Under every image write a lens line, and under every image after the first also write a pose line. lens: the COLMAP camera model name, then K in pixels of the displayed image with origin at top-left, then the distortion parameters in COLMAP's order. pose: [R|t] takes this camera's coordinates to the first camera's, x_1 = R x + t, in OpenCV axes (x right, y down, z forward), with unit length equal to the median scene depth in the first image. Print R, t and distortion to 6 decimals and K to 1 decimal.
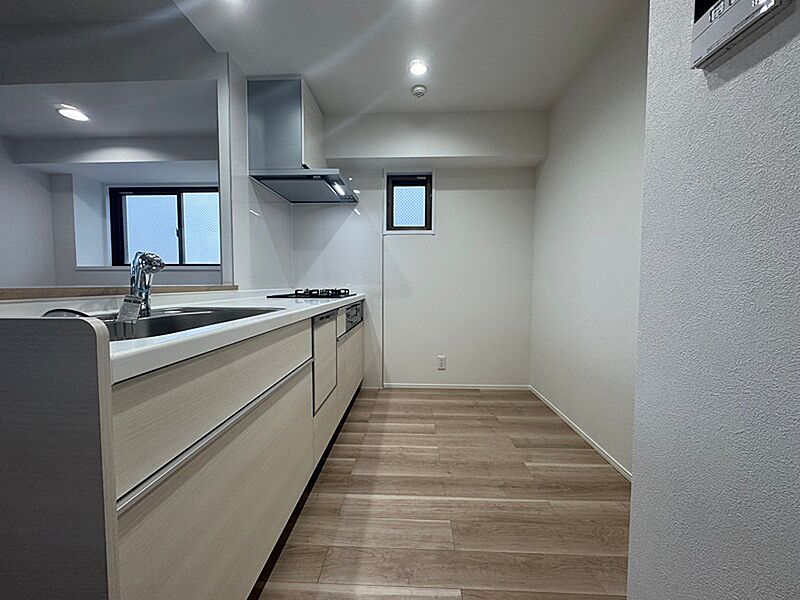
lens RADIAL K [[318.2, 0, 400.5], [0, 318.2, 299.7], [0, 0, 1]] dist [0.004588, 0.000290]
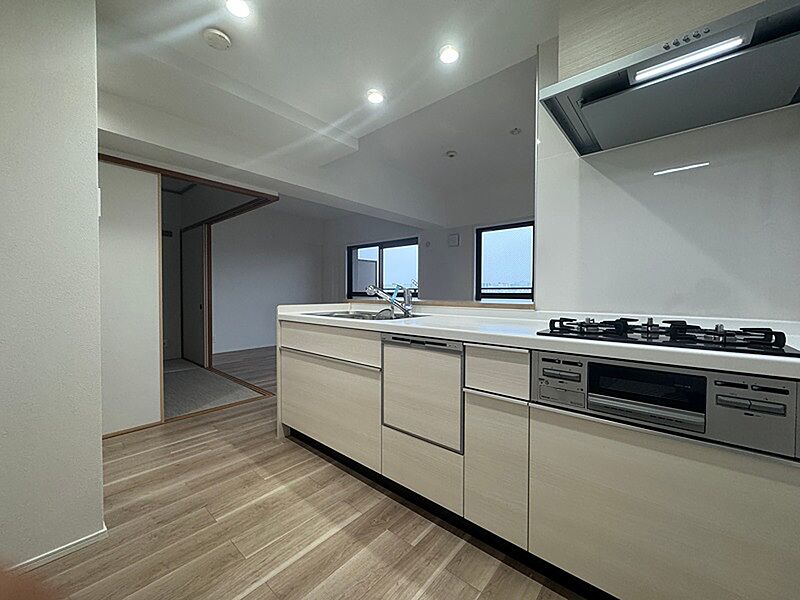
lens RADIAL K [[318.2, 0, 400.7], [0, 318.2, 298.8], [0, 0, 1]] dist [0.004588, 0.000290]
pose [[-0.621589, 0.015479, -0.783190, 0.544599], [-0.039595, 0.997906, 0.051147, -0.124019], [0.782342, 0.062803, -0.619675, 1.725695]]
